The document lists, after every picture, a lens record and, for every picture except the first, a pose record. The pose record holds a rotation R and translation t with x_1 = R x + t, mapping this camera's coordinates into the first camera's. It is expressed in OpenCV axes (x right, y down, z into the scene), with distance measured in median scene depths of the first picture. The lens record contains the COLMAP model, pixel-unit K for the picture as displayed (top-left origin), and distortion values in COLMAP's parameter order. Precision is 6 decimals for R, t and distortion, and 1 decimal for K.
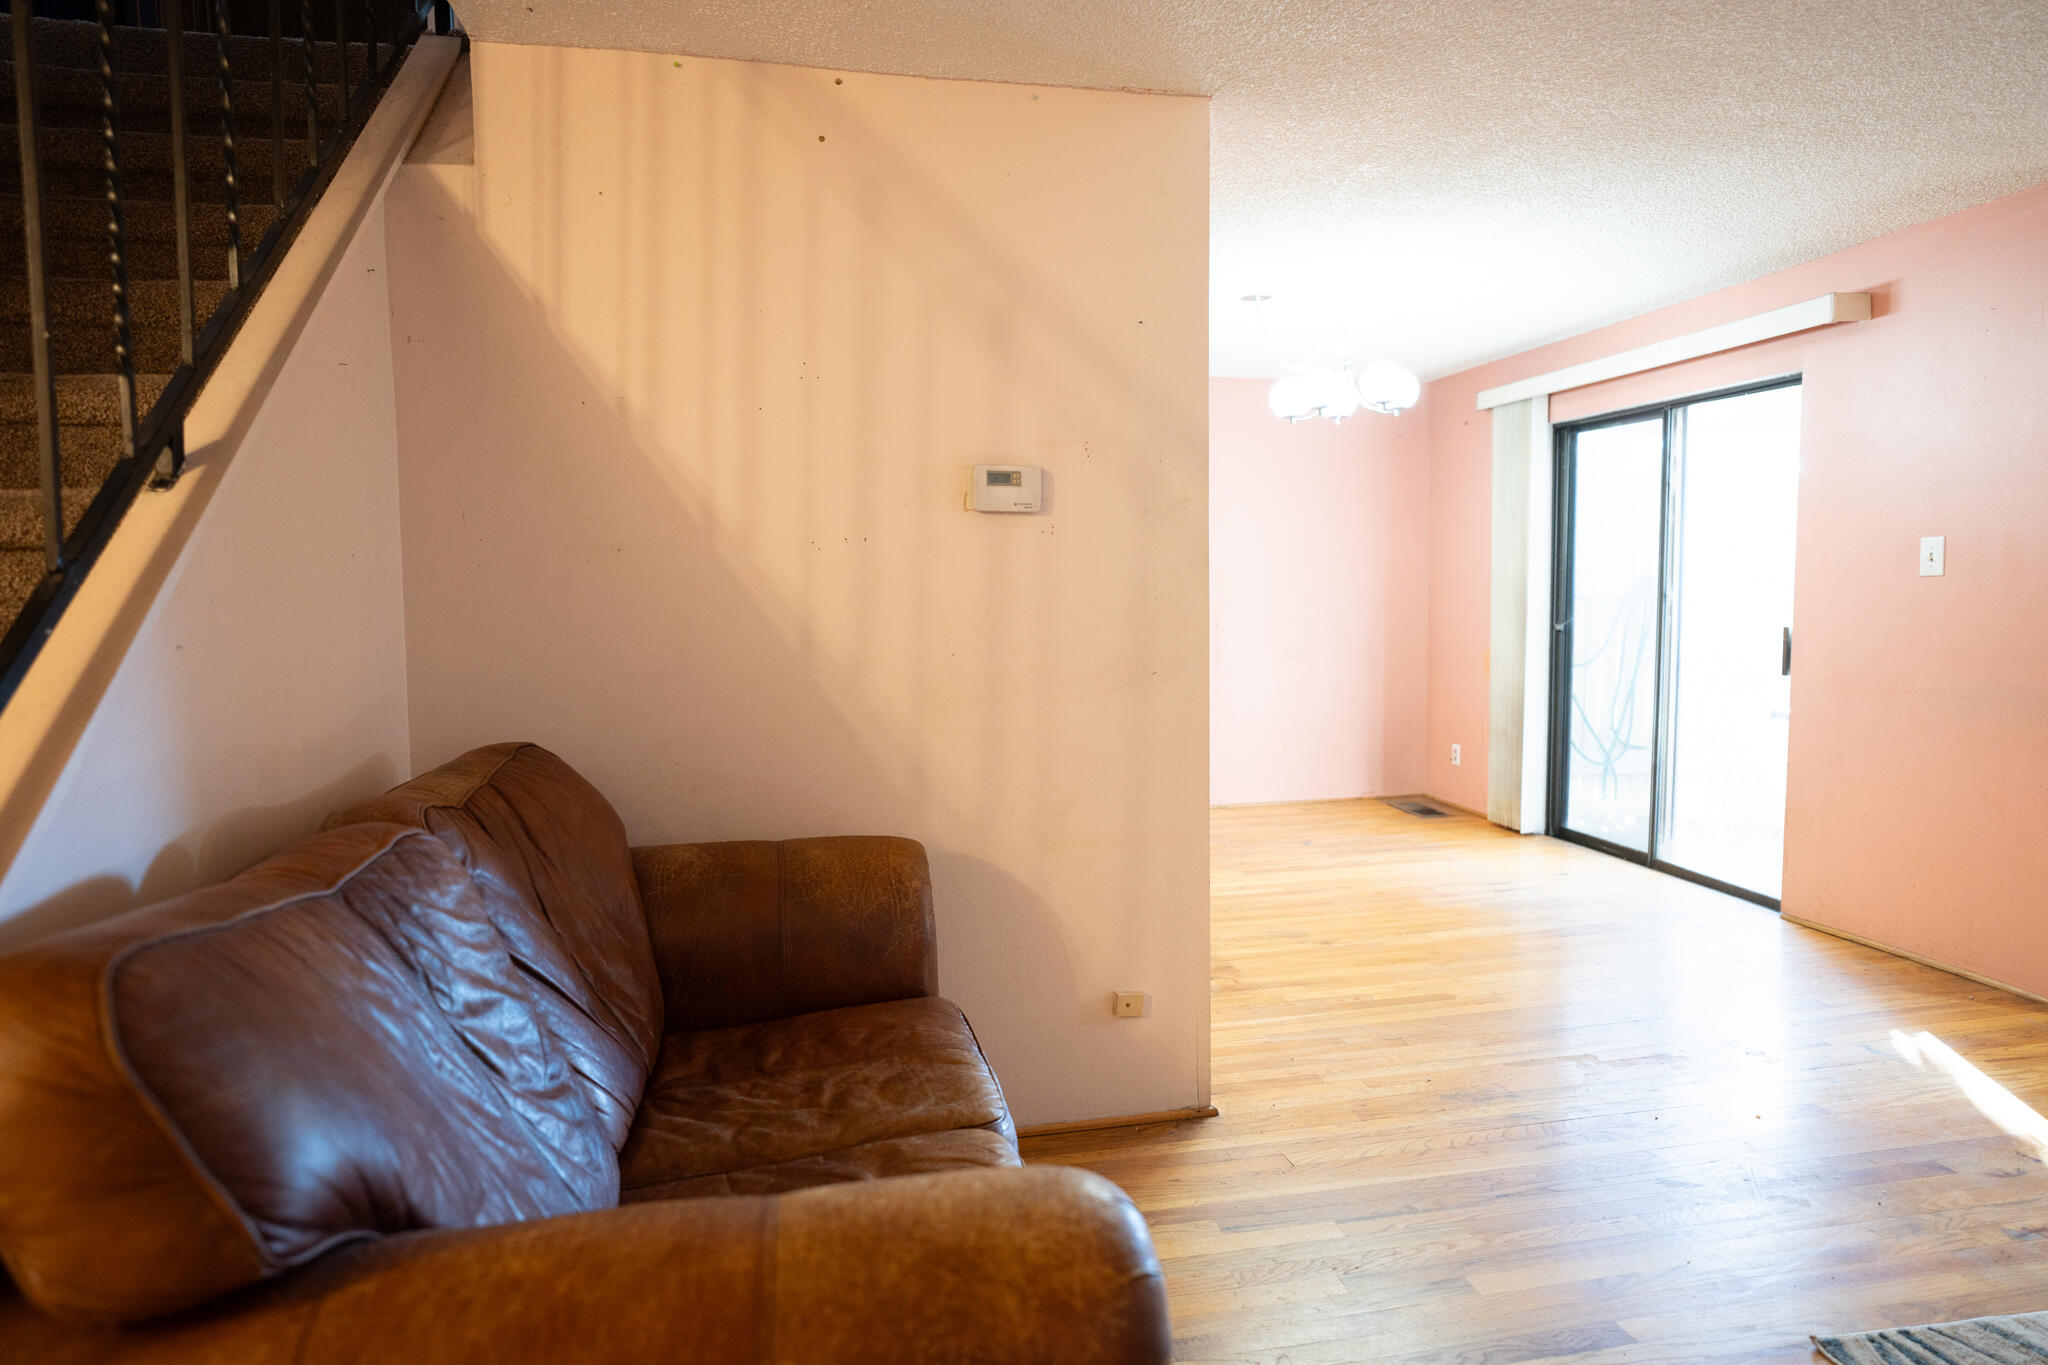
lens RADIAL K [[1224.1, 0, 973.4], [0, 1224.1, 683.3], [0, 0, 1]] dist [-0.052512, 0.041868]
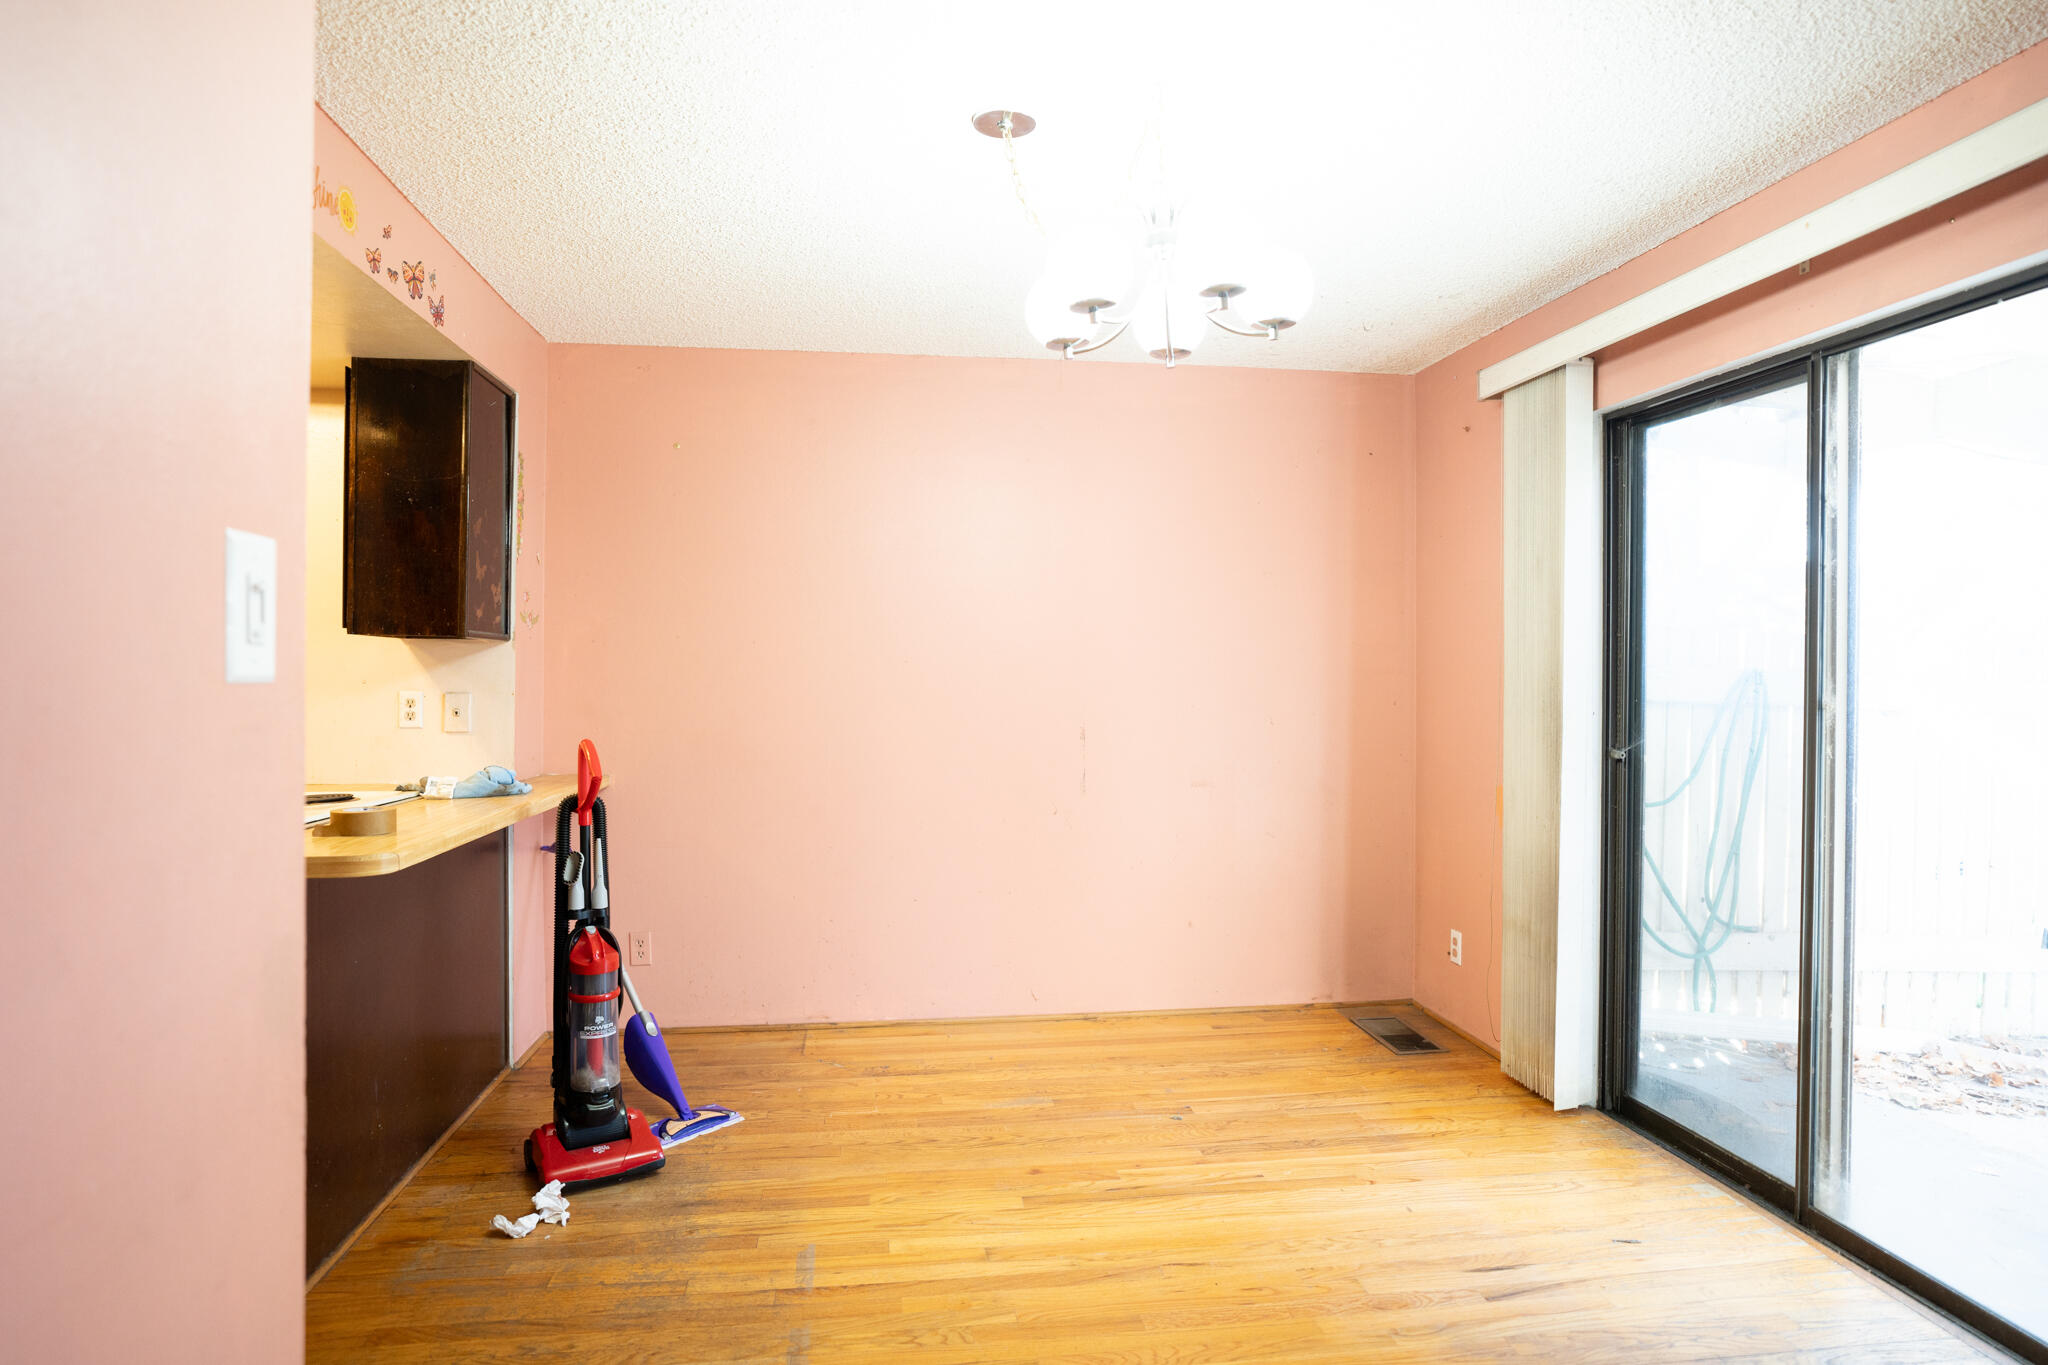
lens RADIAL K [[1117.7, 0, 1024.0], [0, 1117.7, 682.5], [0, 0, 1]] dist [-0.047134, 0.036343]
pose [[0.998464, 0.018173, -0.052335, 0.219622], [-0.021877, 0.997230, -0.071094, -0.036293], [0.050898, 0.072129, 0.996096, 0.441790]]
